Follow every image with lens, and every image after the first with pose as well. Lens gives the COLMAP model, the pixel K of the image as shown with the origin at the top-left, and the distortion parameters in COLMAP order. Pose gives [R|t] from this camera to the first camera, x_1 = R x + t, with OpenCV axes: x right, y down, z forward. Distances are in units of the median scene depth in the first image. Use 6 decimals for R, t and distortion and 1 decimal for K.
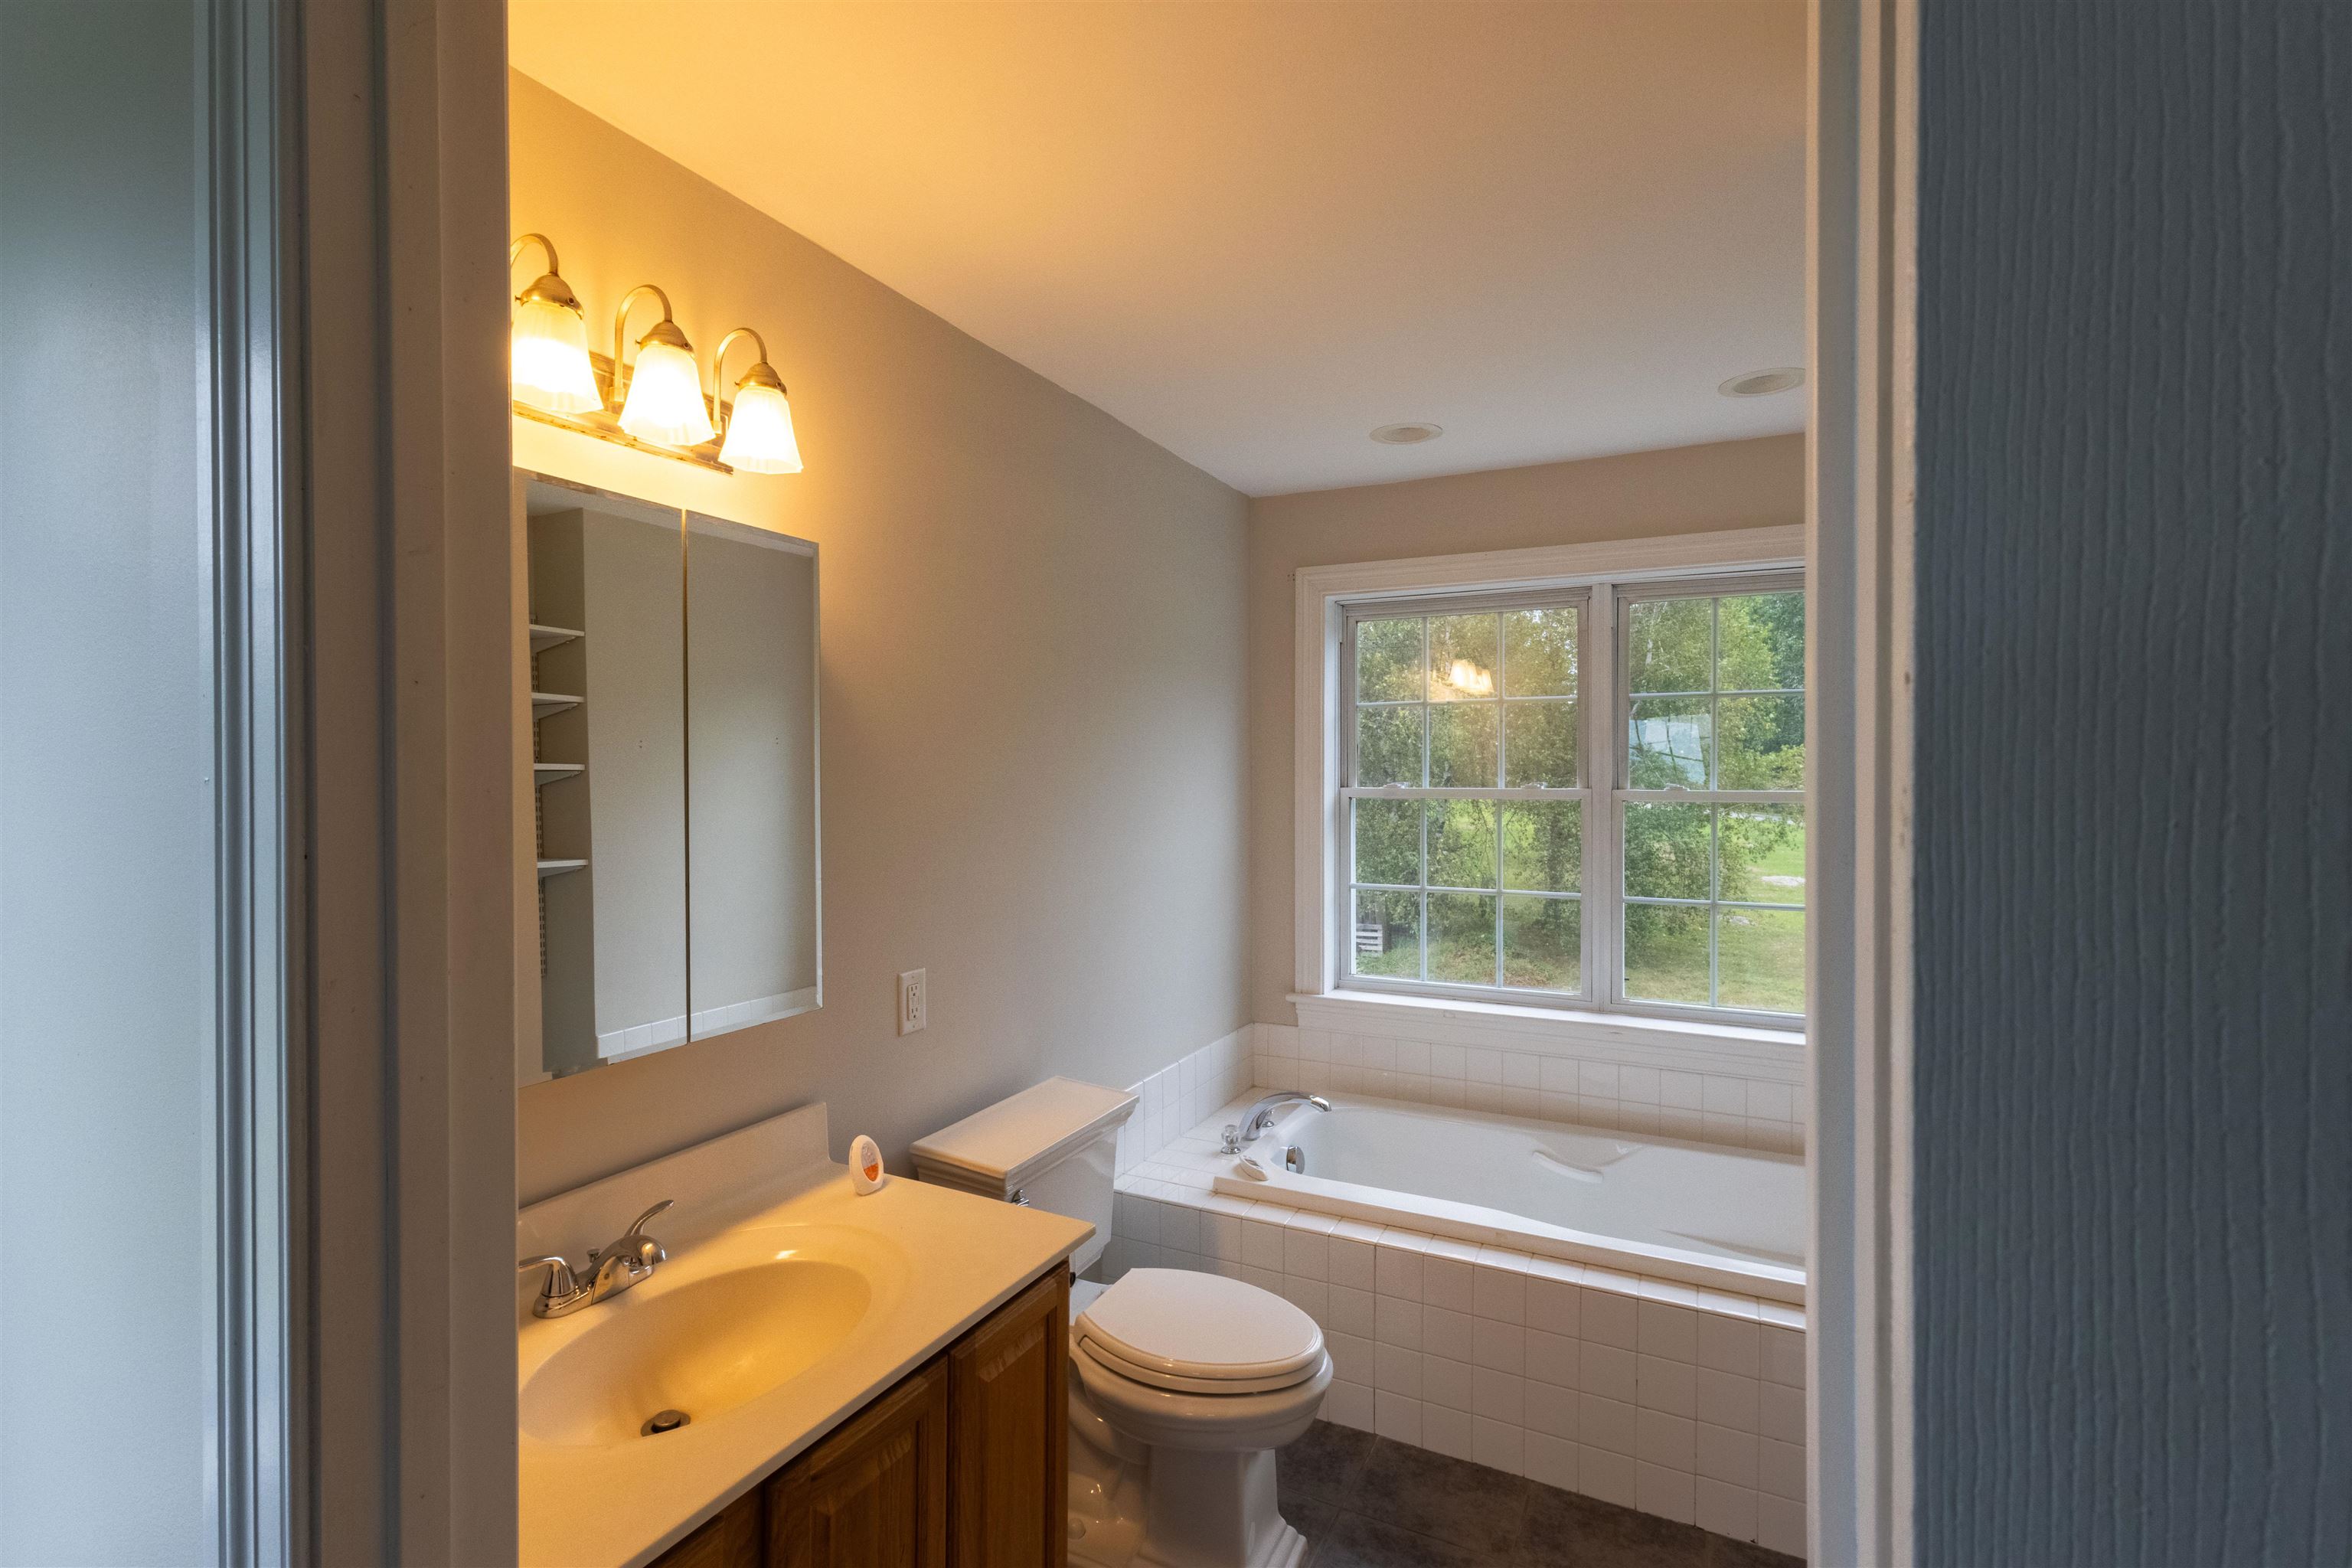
lens RADIAL K [[1081.9, 0, 1170.4], [0, 1081.9, 779.7], [0, 0, 1]] dist [0.002021, 0.001214]
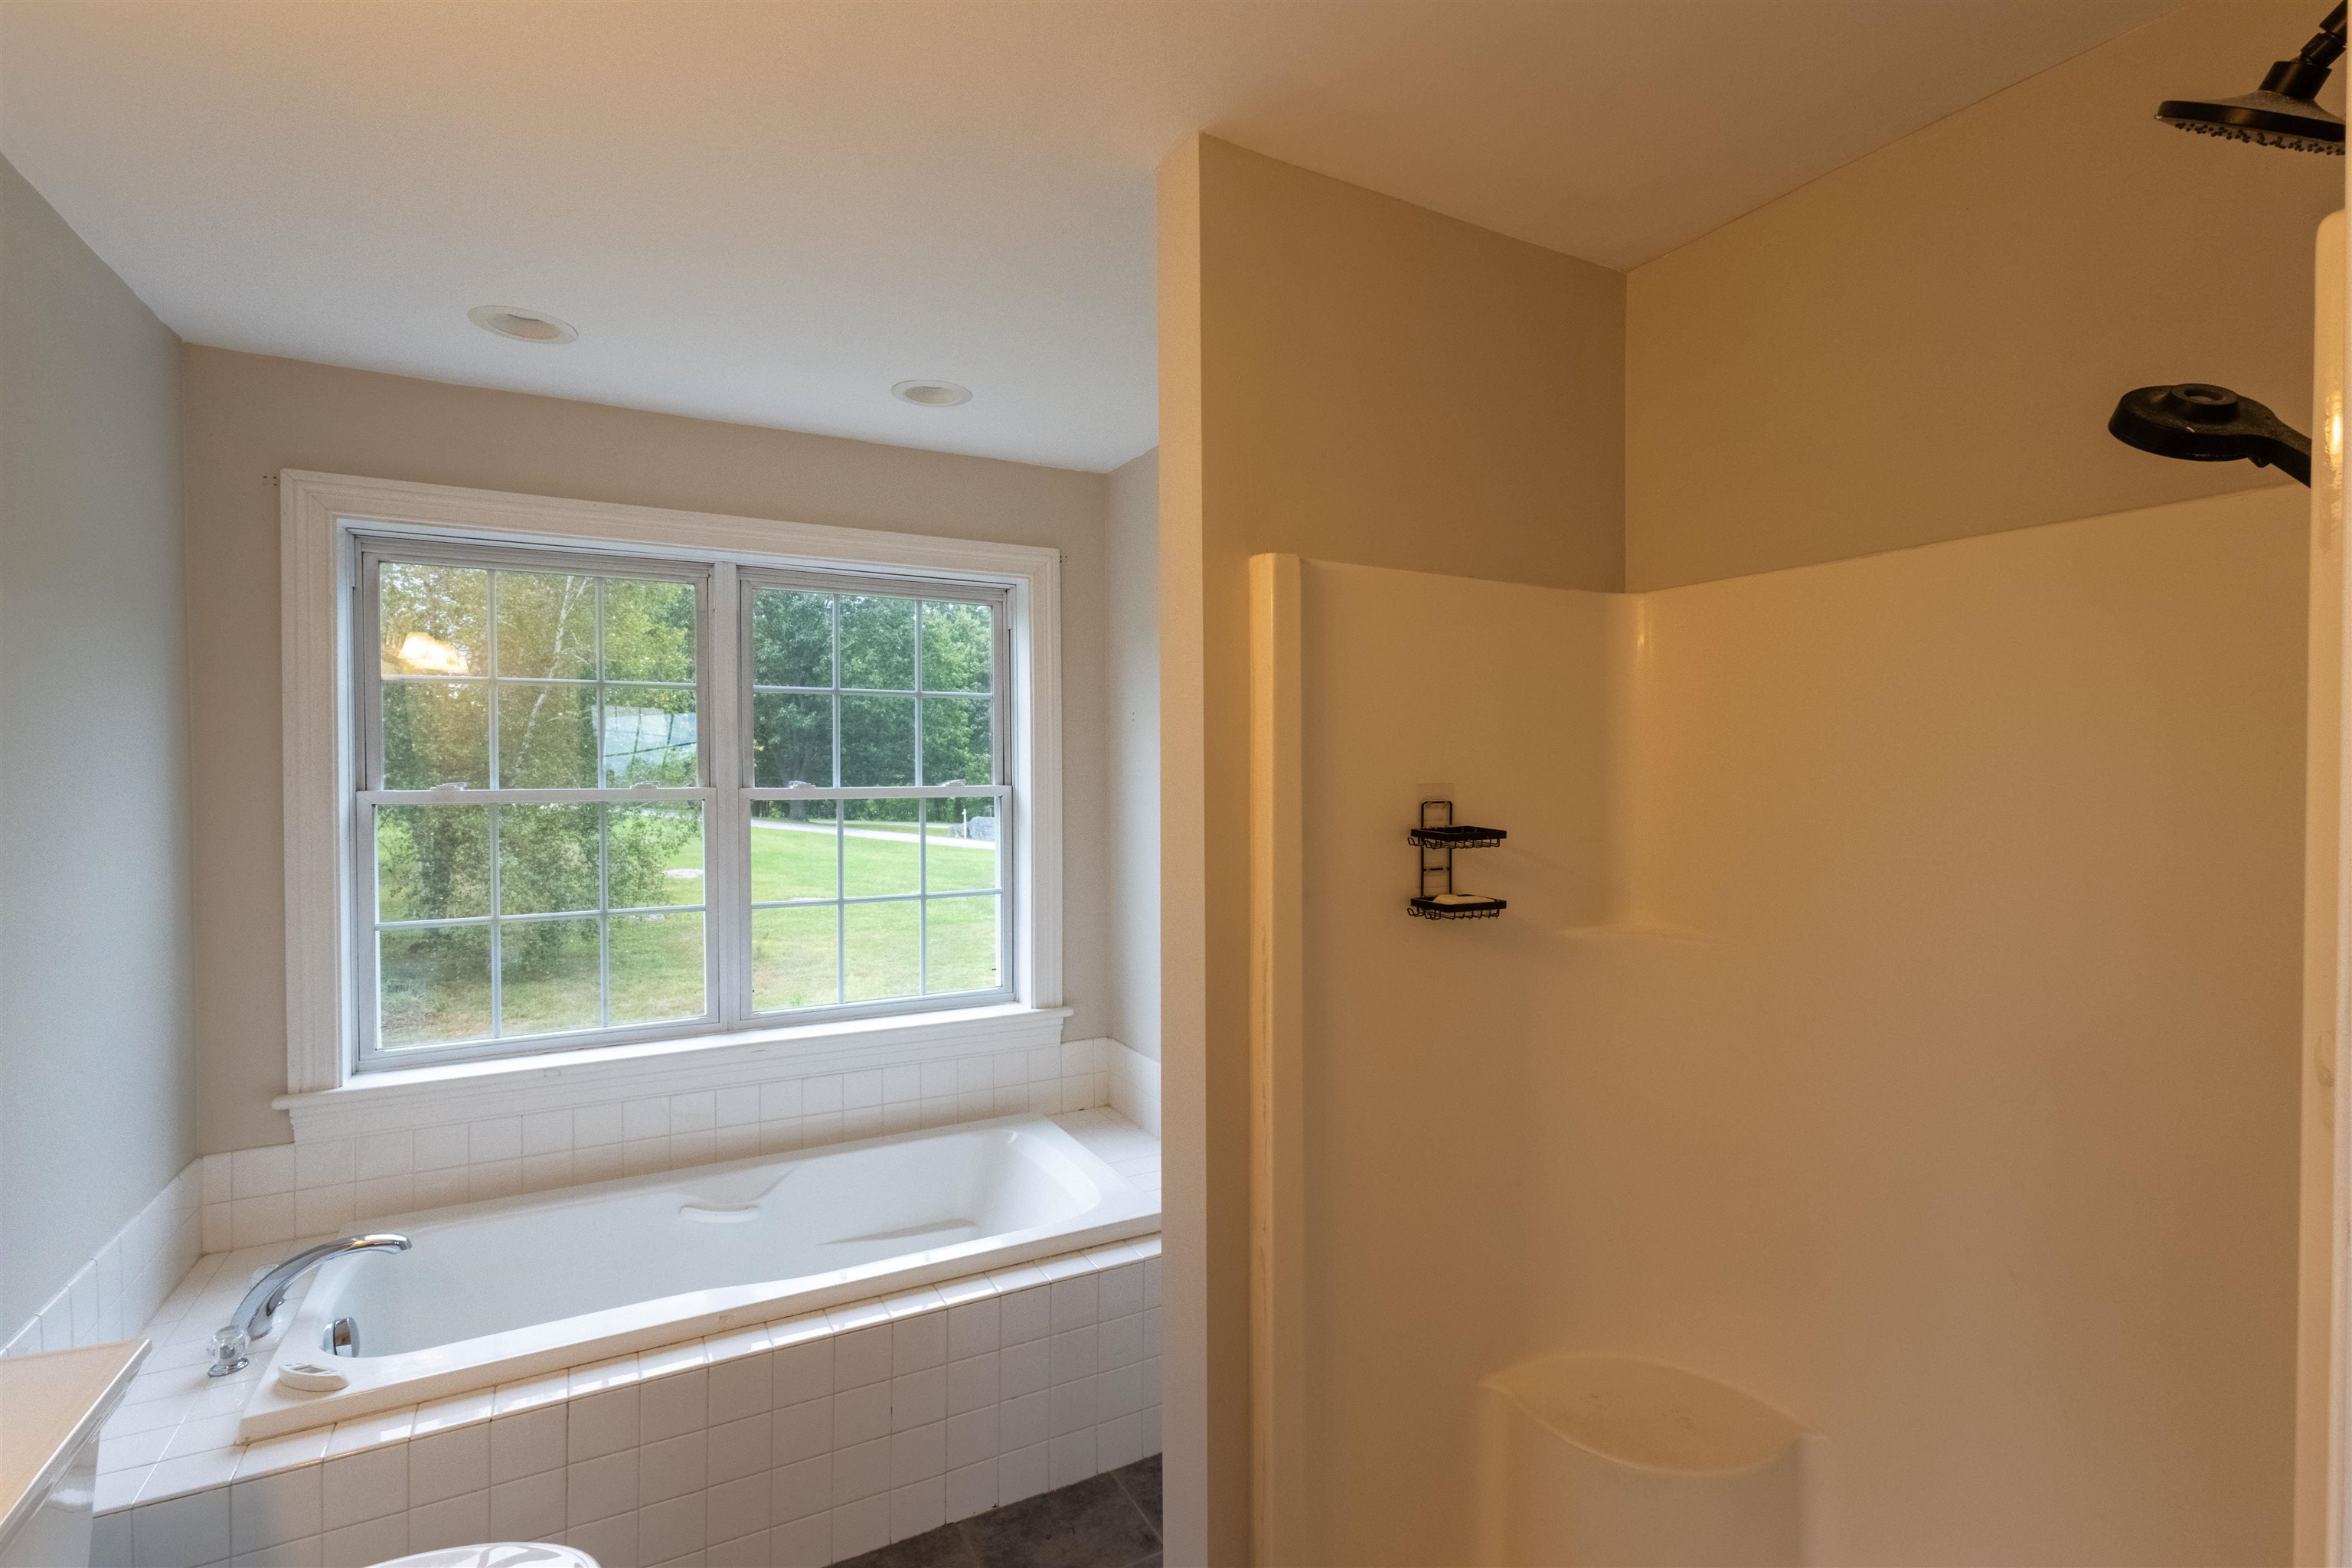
lens RADIAL K [[1081.9, 0, 1174.7], [0, 1081.9, 781.1], [0, 0, 1]] dist [0.002021, 0.001214]
pose [[0.568866, -0.010307, 0.822365, -0.126671], [0.007032, 0.999946, 0.007668, -0.001102], [-0.822400, 0.001420, 0.568908, 0.156892]]
